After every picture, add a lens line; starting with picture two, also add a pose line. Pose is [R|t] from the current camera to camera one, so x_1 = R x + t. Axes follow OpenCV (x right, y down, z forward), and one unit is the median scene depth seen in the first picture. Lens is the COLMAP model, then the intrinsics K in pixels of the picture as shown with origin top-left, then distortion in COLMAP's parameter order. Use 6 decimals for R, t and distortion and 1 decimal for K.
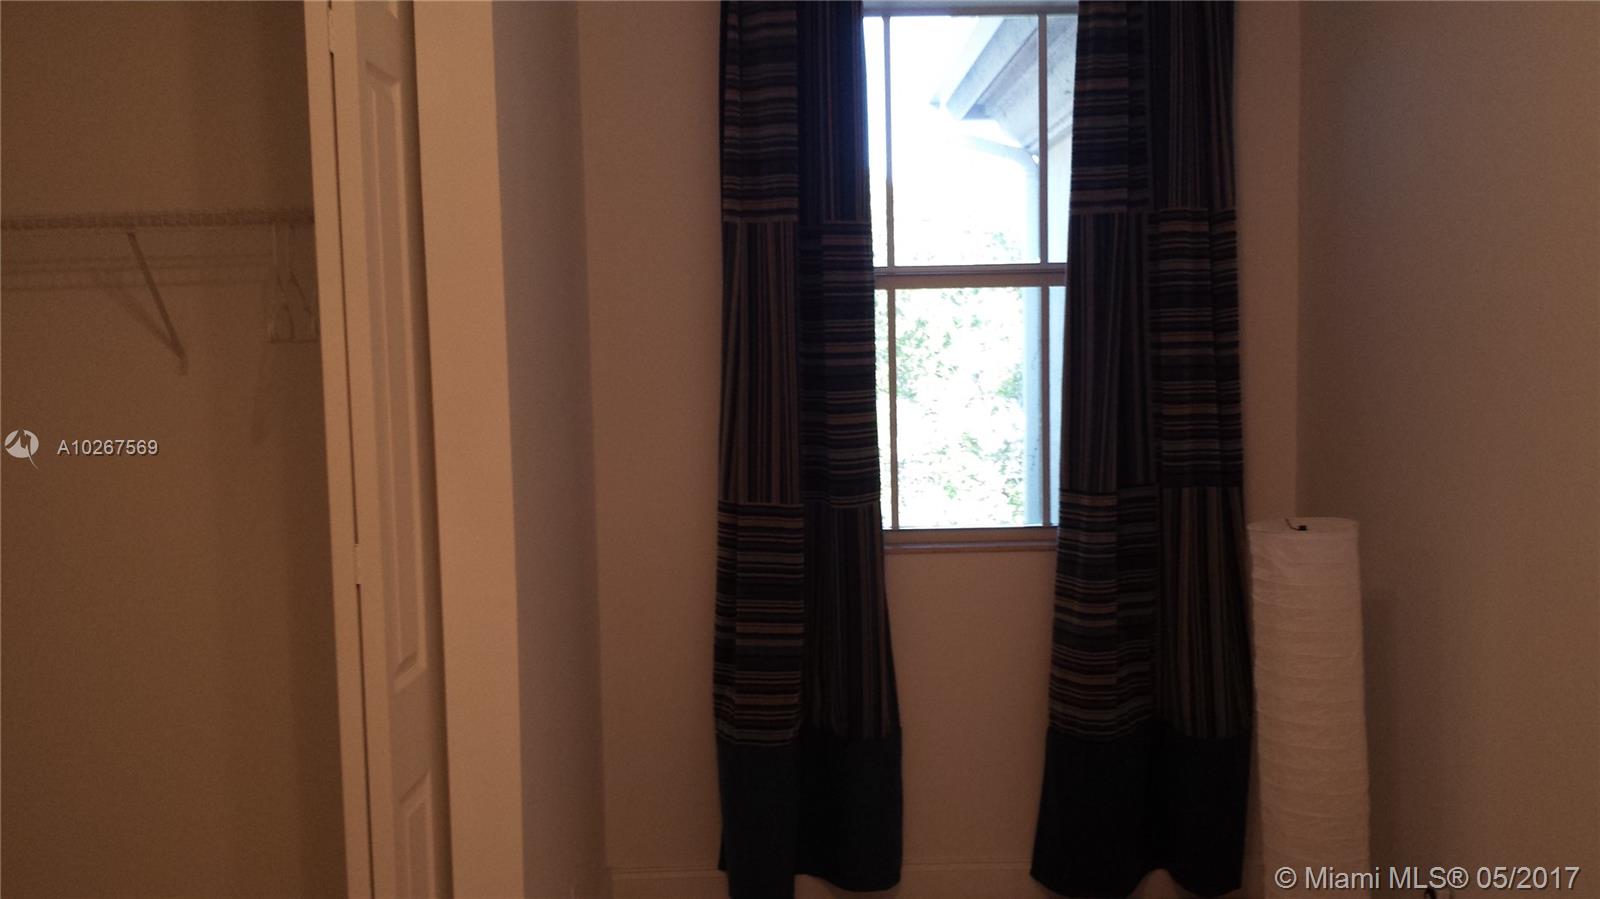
lens RADIAL K [[1457.1, 0, 806.7], [0, 1457.1, 457.0], [0, 0, 1]] dist [0.067796, -0.229318]
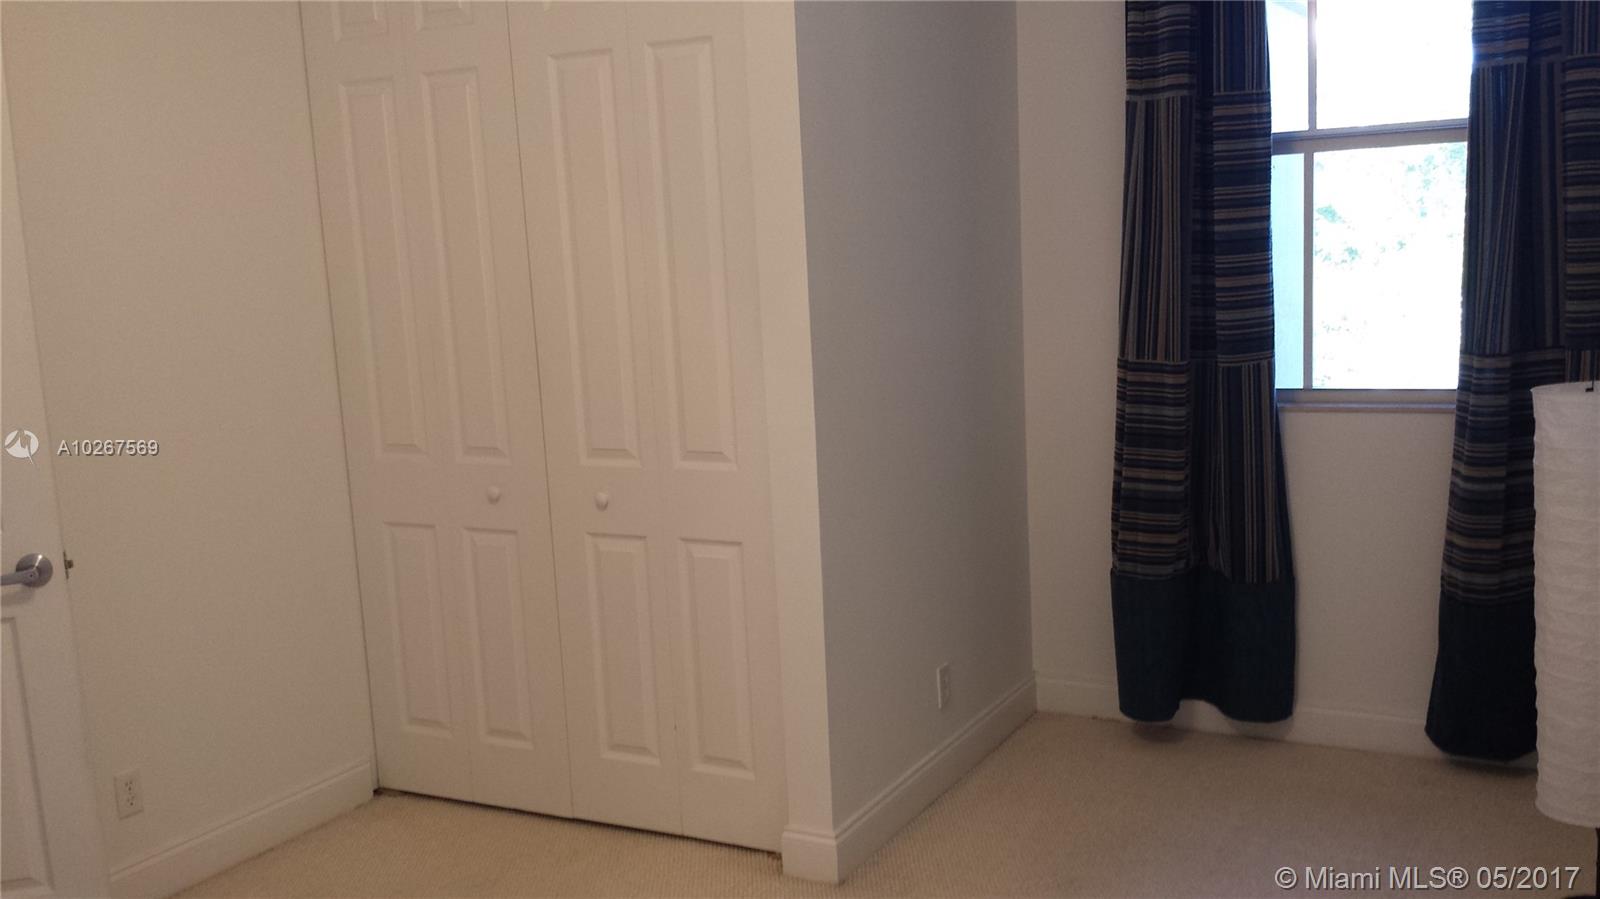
lens RADIAL K [[1457.1, 0, 792.3], [0, 1457.1, 443.9], [0, 0, 1]] dist [0.067796, -0.229318]
pose [[0.859358, 0.043557, -0.509517, 0.297205], [0.001008, 0.996220, 0.086863, -0.001527], [0.511374, -0.075160, 0.856065, -0.080602]]
